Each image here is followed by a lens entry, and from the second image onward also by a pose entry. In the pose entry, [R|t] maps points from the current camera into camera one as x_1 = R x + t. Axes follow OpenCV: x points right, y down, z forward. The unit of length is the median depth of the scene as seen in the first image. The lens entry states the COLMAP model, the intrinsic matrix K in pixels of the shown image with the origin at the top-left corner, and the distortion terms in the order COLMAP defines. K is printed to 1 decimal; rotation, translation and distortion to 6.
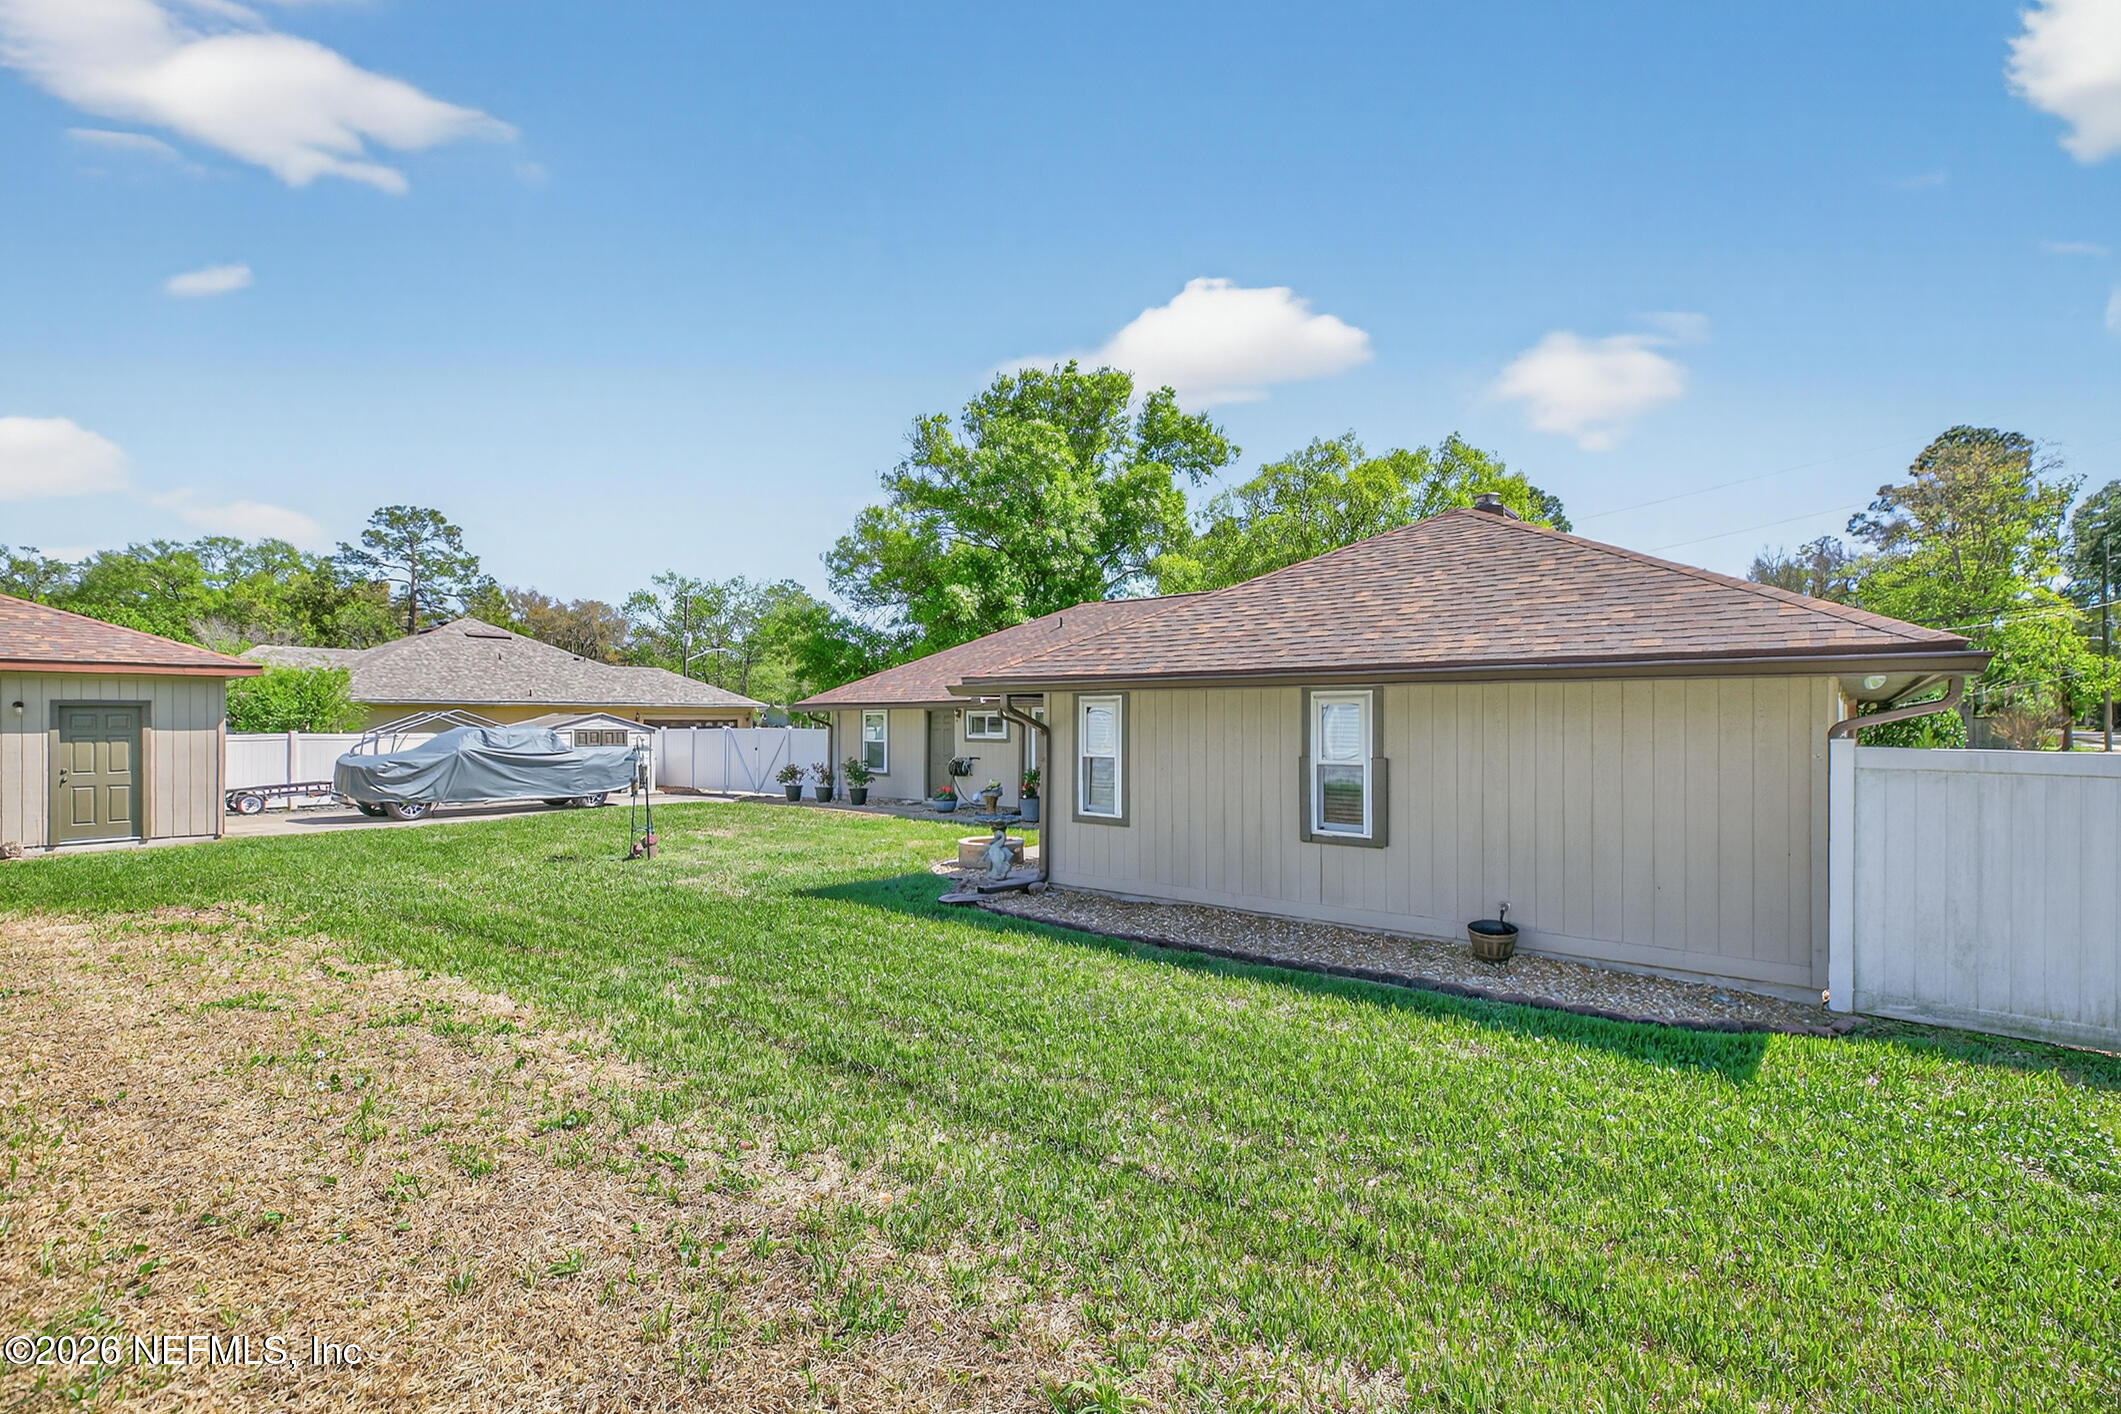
lens RADIAL K [[961.3, 0, 1072.7], [0, 961.3, 744.3], [0, 0, 1]] dist [-0.000938, -0.000714]
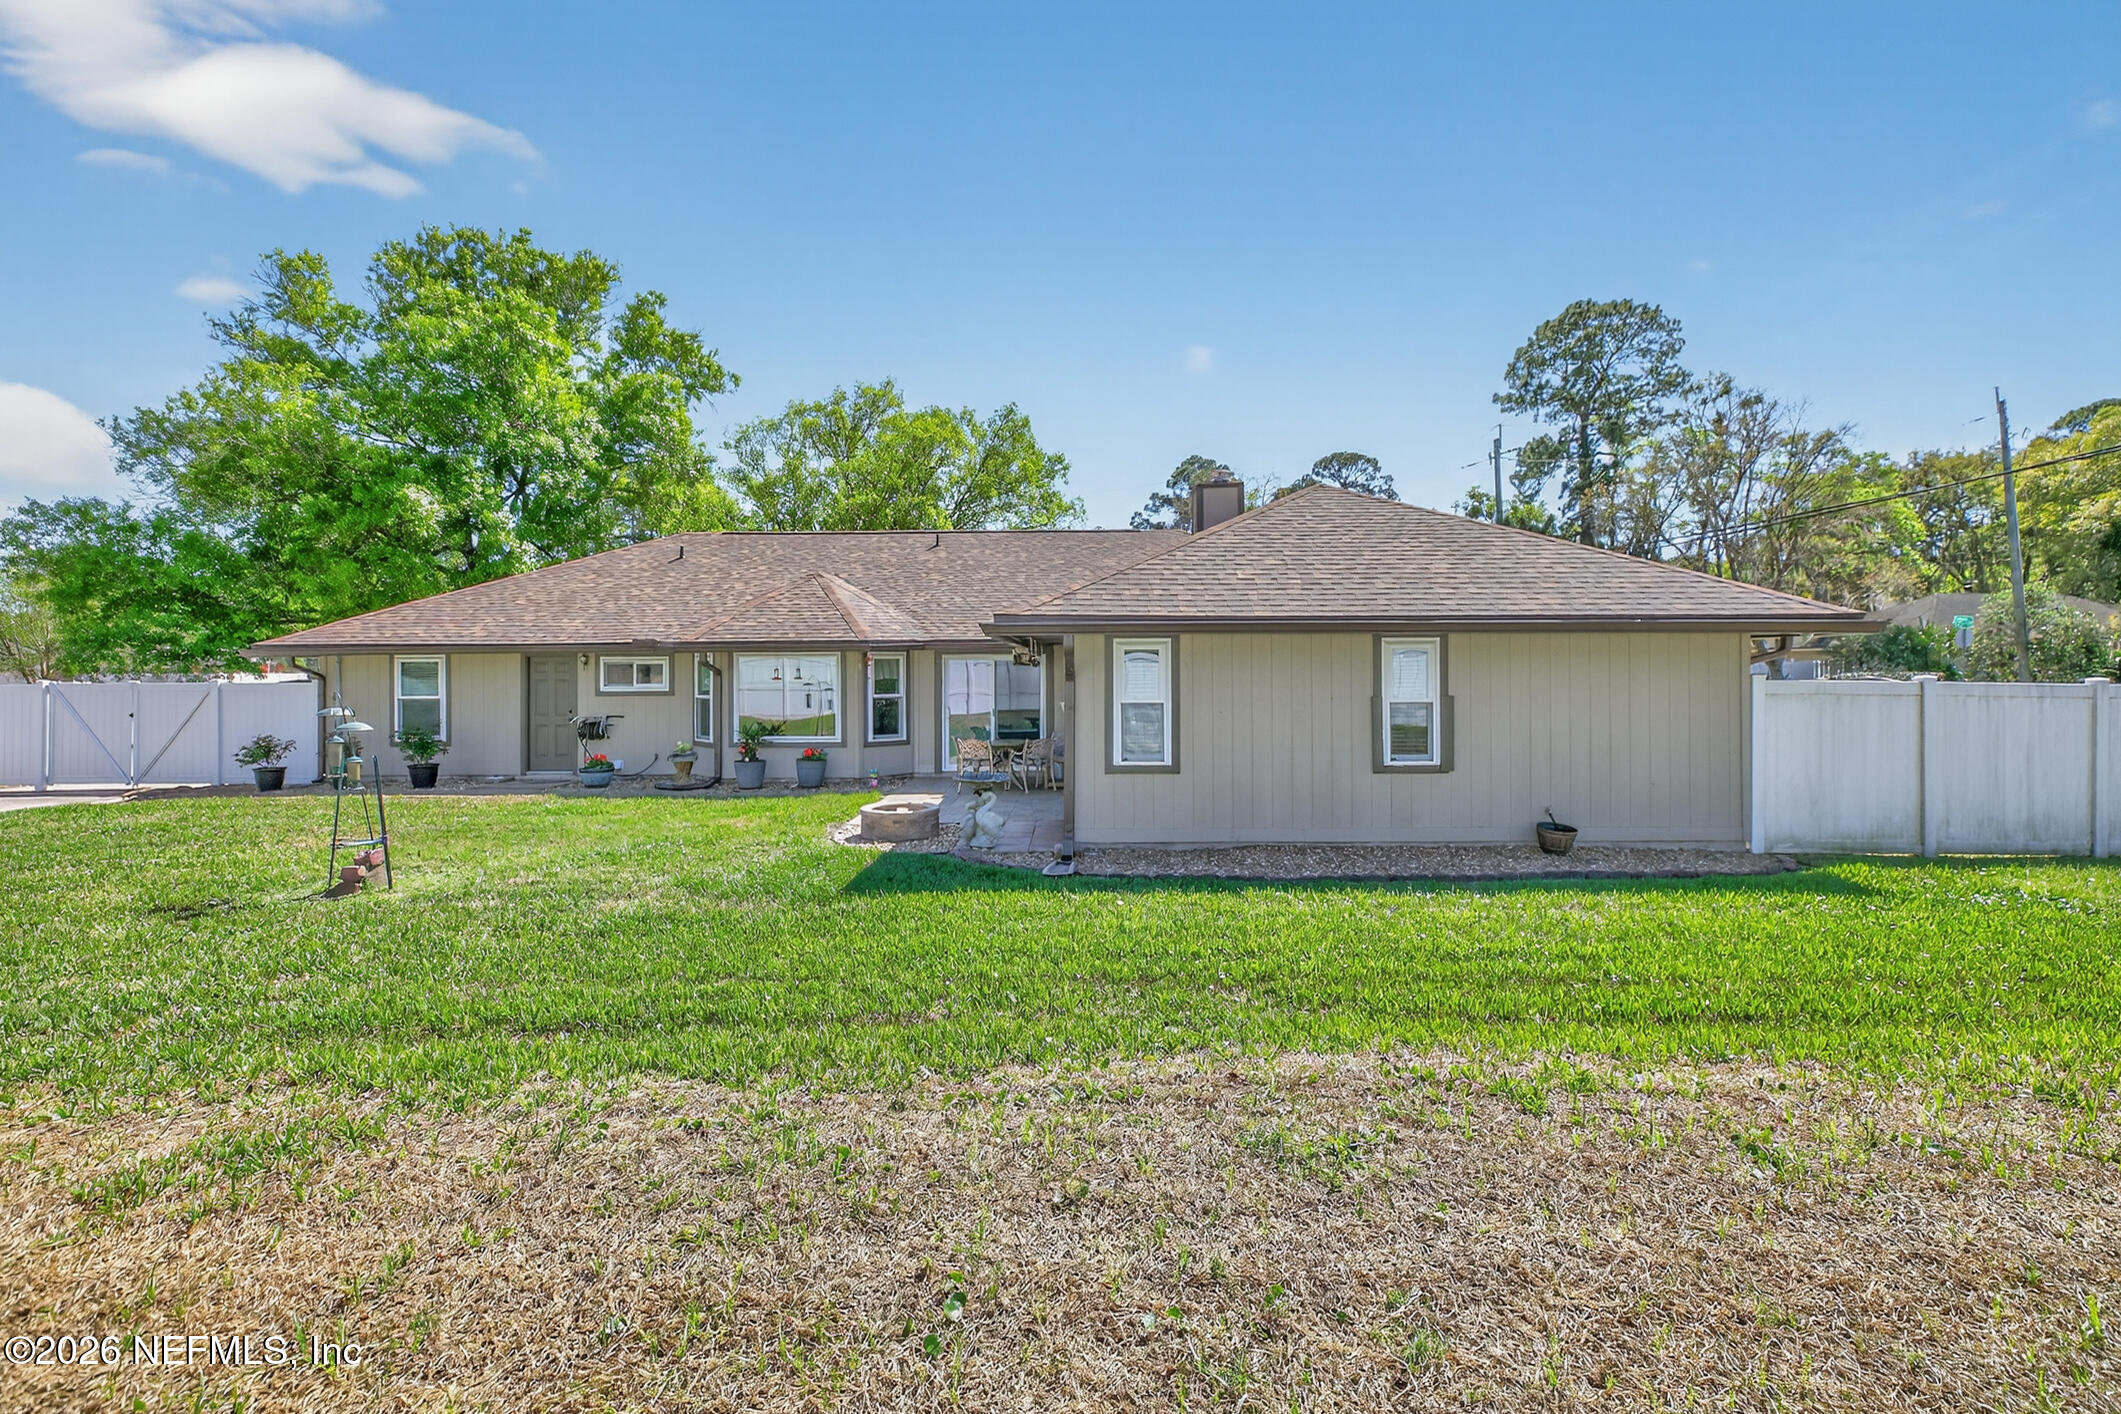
lens RADIAL K [[961.3, 0, 1051.9], [0, 961.3, 691.2], [0, 0, 1]] dist [-0.000938, -0.000714]
pose [[0.780306, -0.015911, 0.625196, -0.299364], [0.018256, 0.999830, 0.002660, -0.001426], [-0.625132, 0.009338, 0.780464, 0.146167]]
